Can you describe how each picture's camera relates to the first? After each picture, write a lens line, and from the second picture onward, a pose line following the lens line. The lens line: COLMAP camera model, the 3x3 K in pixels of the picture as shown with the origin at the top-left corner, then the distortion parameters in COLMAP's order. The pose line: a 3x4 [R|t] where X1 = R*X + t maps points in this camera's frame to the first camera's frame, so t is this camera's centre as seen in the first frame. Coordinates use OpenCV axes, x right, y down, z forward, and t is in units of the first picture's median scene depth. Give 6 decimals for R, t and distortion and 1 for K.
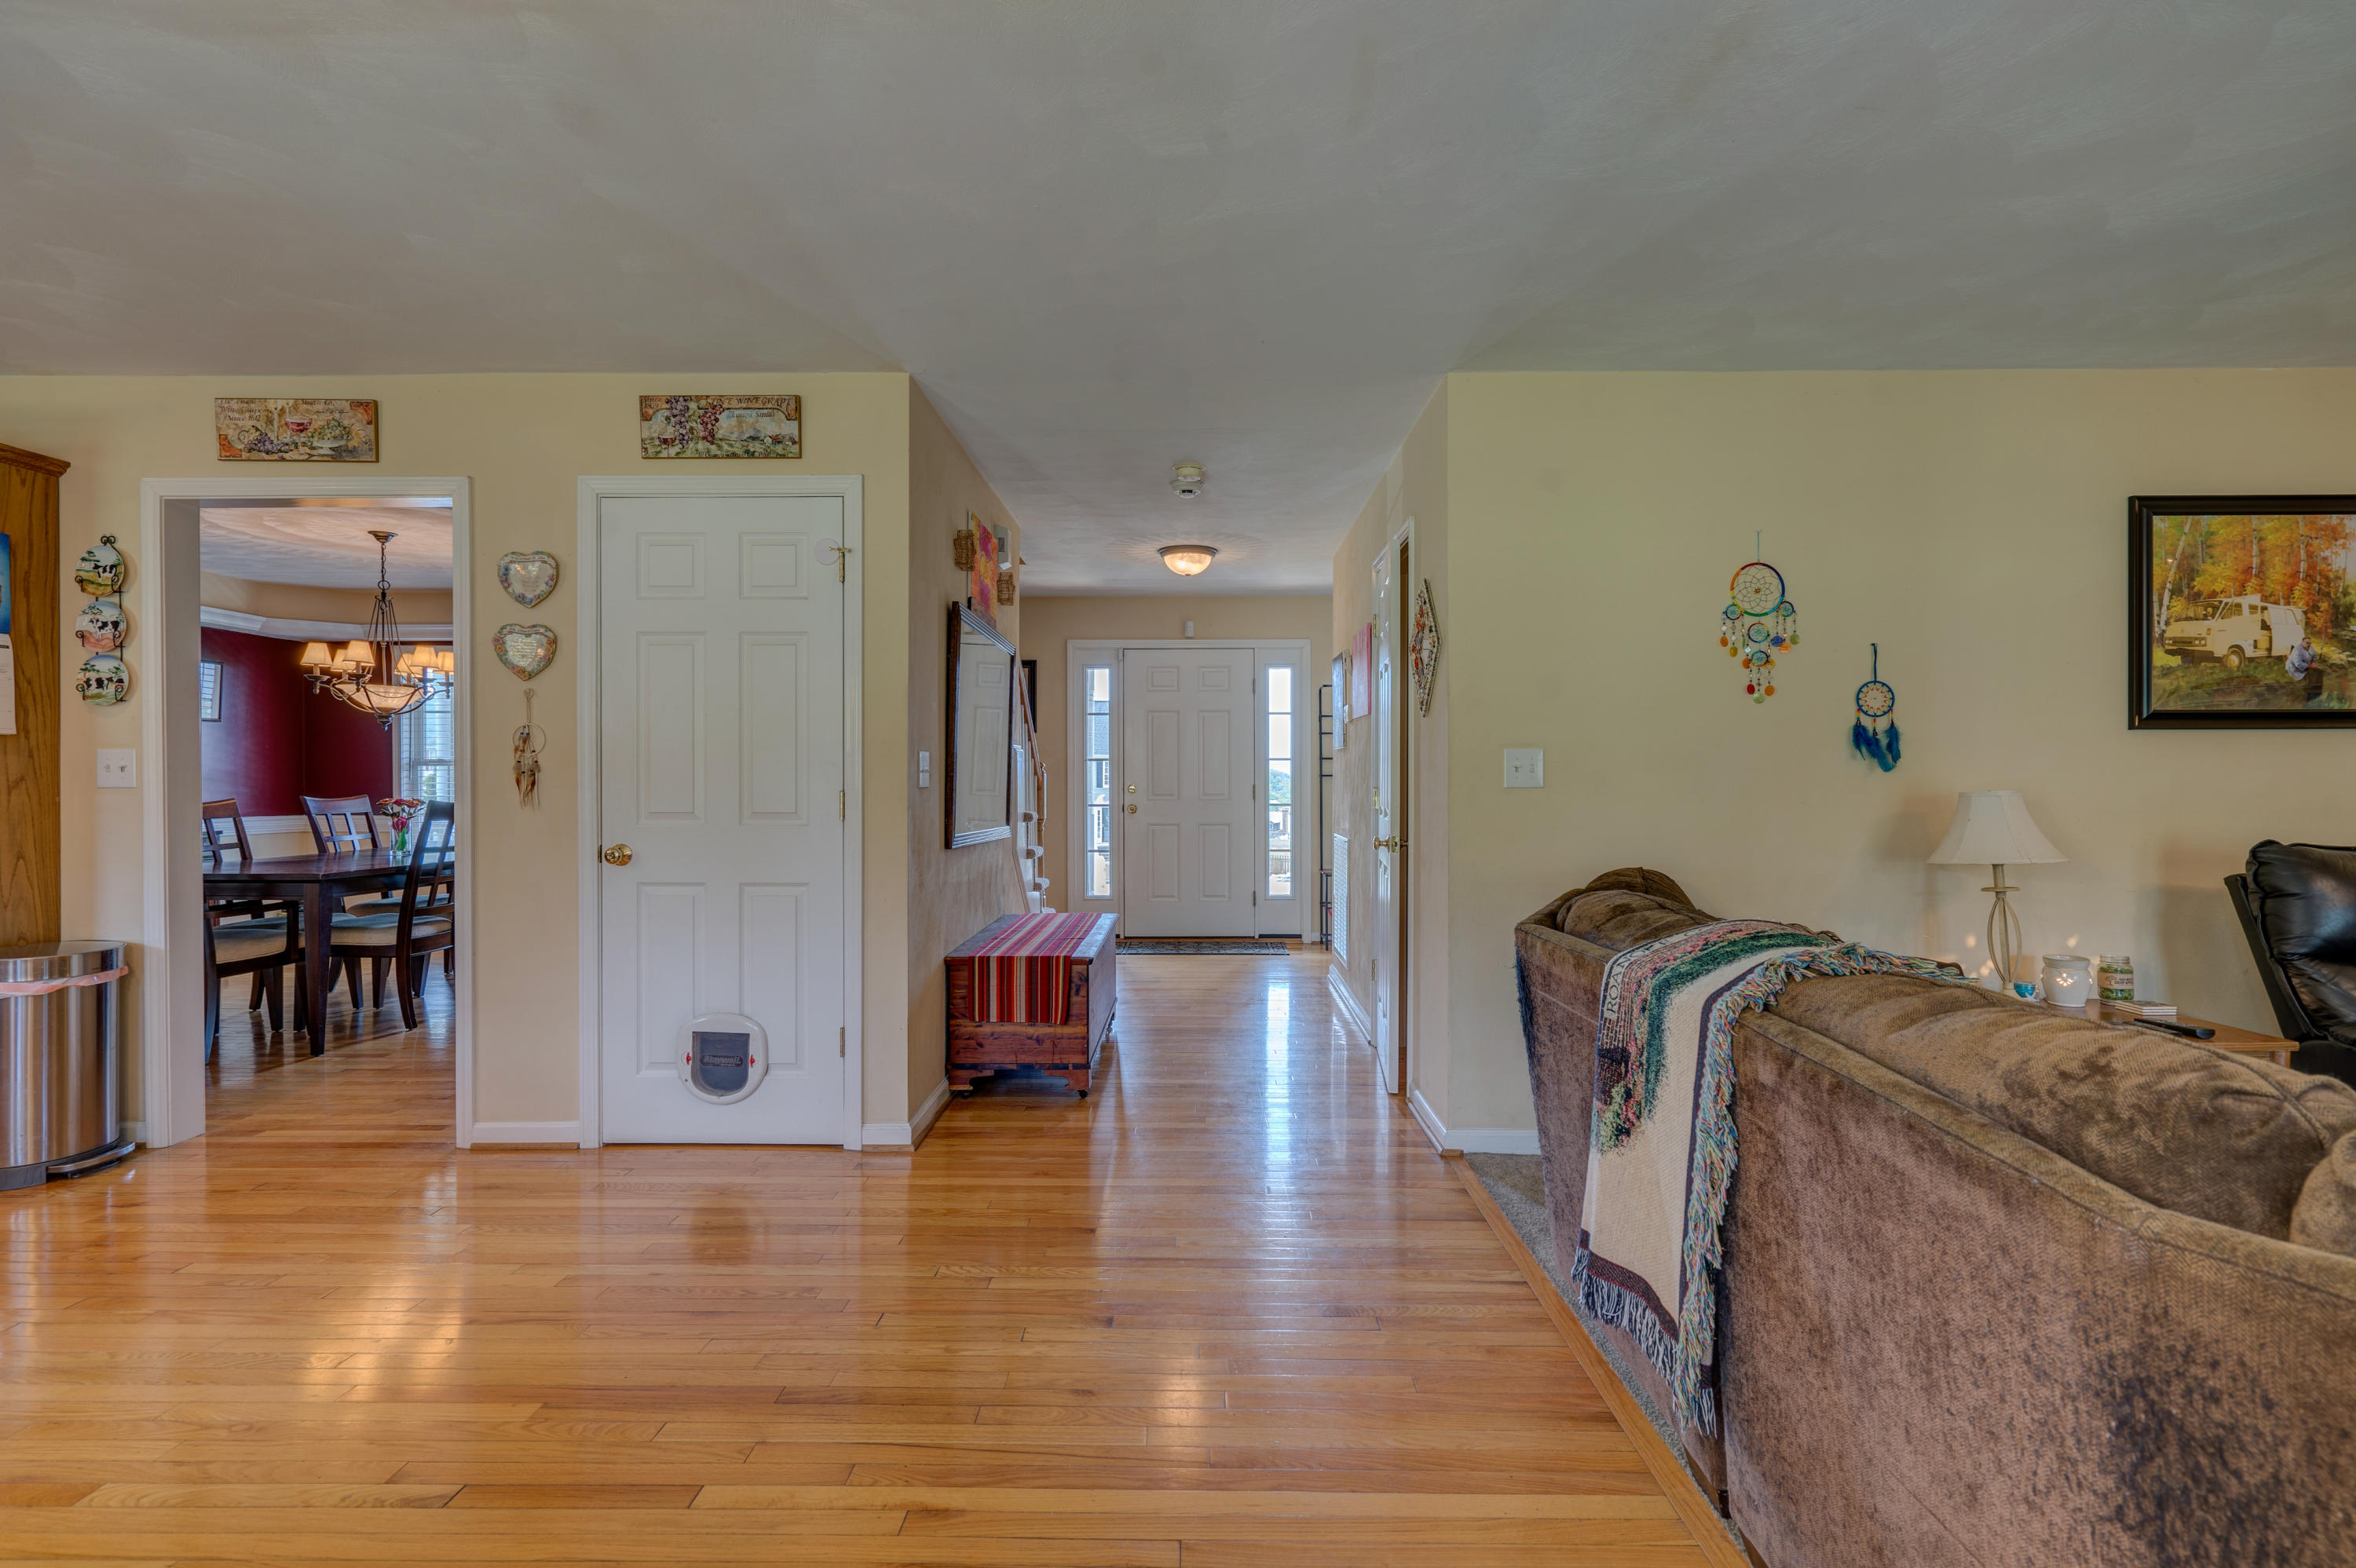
lens RADIAL K [[1072.5, 0, 1183.5], [0, 1072.5, 787.0], [0, 0, 1]] dist [-0.002880, 0.001732]
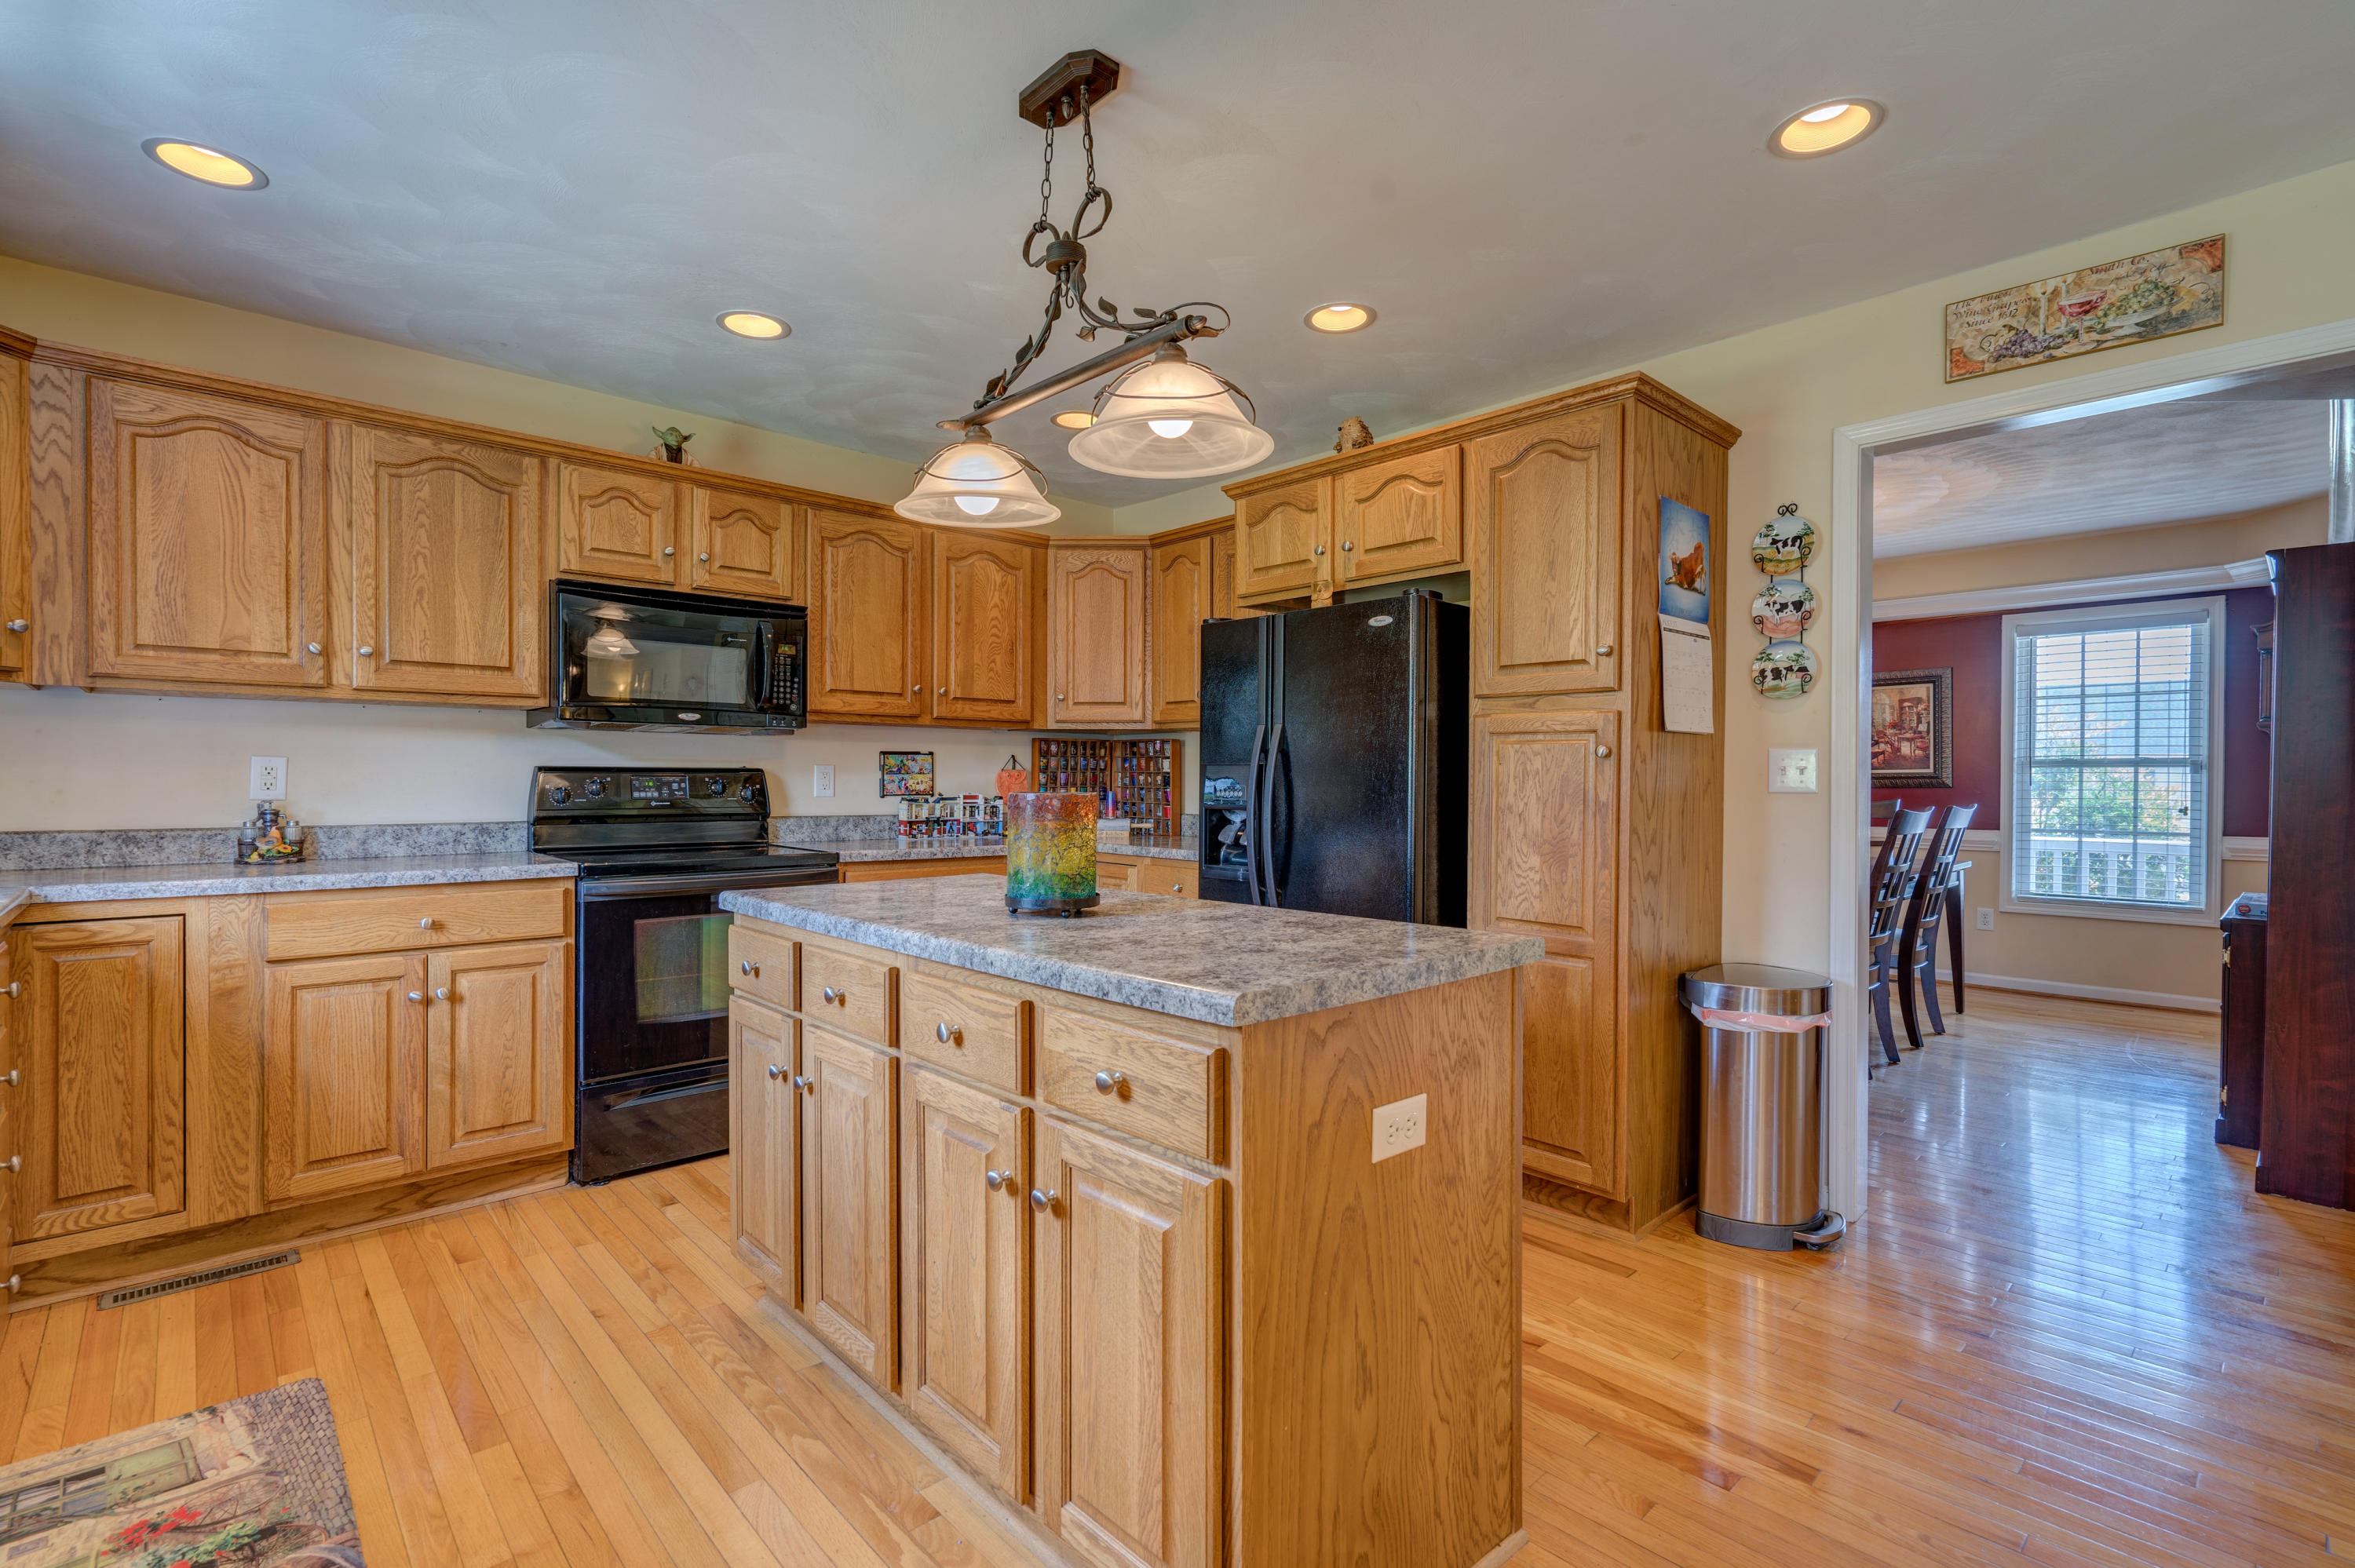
lens RADIAL K [[1072.0, 0, 1172.6], [0, 1072.0, 791.7], [0, 0, 1]] dist [-0.002880, 0.001732]
pose [[0.686749, 0.009003, -0.726839, -0.728762], [-0.005554, 0.999959, 0.007139, -0.003466], [0.726873, -0.000866, 0.686771, 0.035098]]
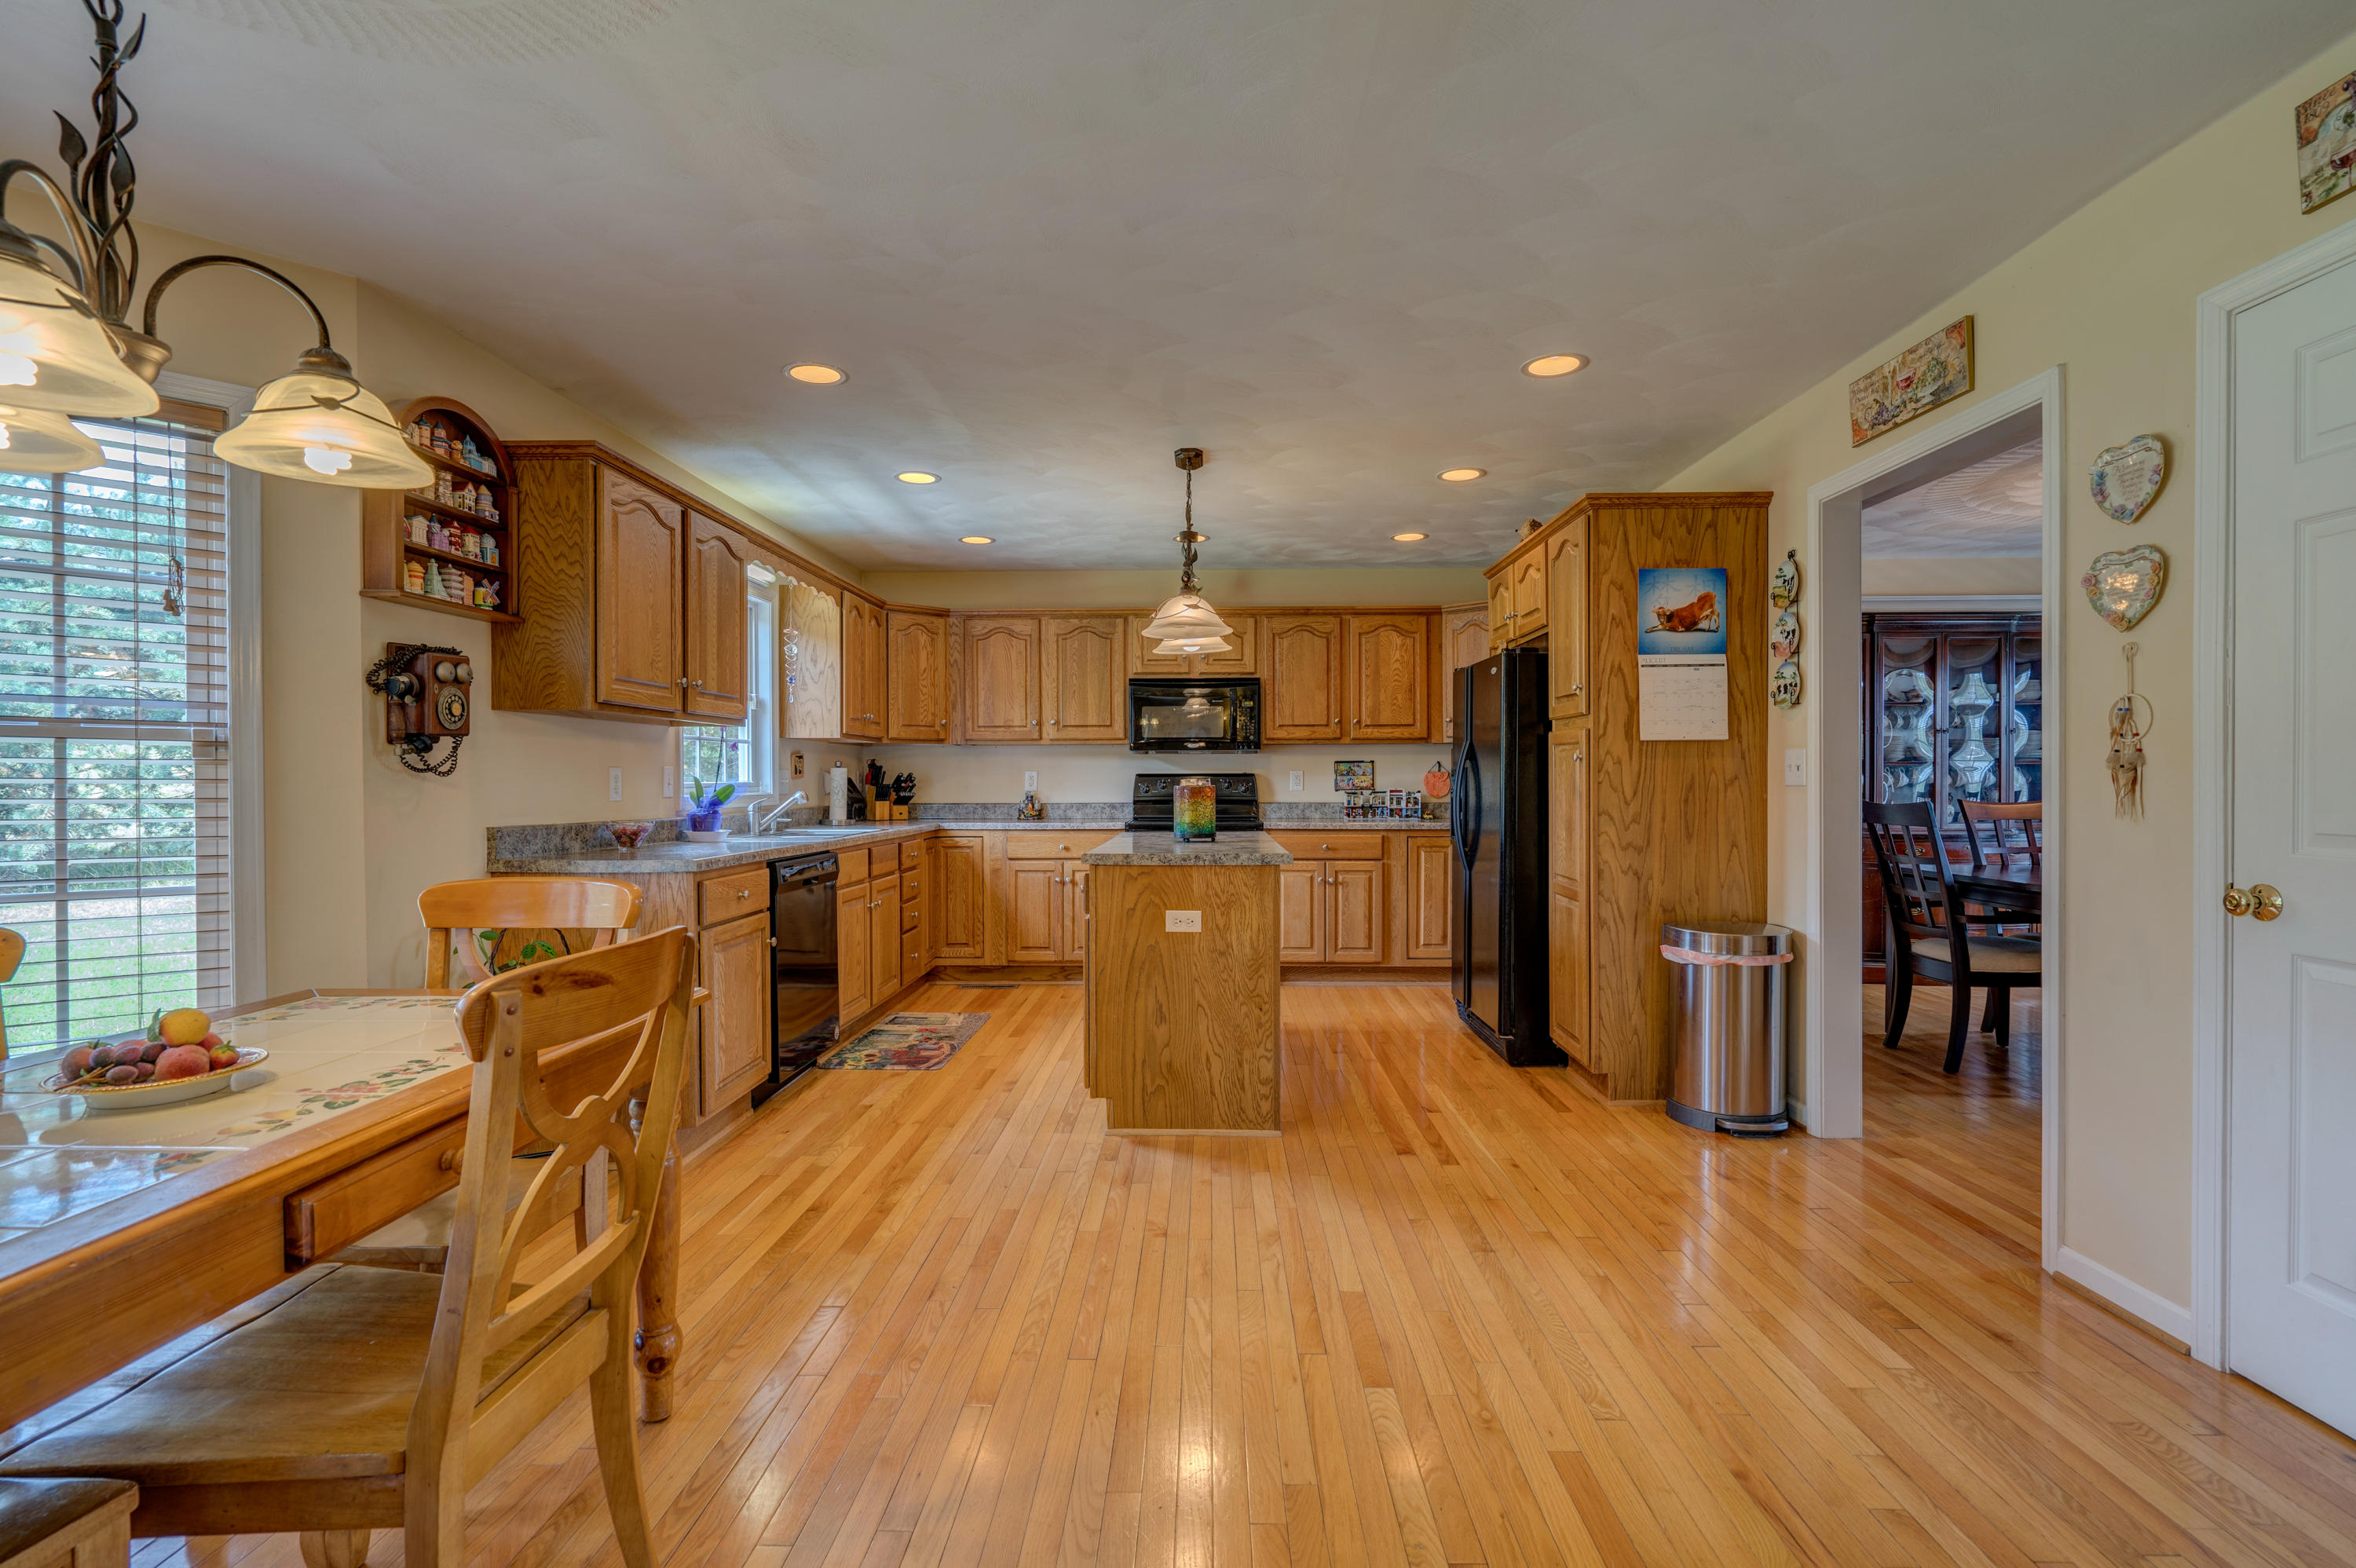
lens RADIAL K [[1072.5, 0, 1160.0], [0, 1072.5, 788.4], [0, 0, 1]] dist [-0.002880, 0.001732]
pose [[-0.031316, 0.006629, -0.999488, 0.090044], [-0.000007, 0.999978, 0.006633, -0.003822], [0.999510, 0.000215, -0.031315, 0.413058]]
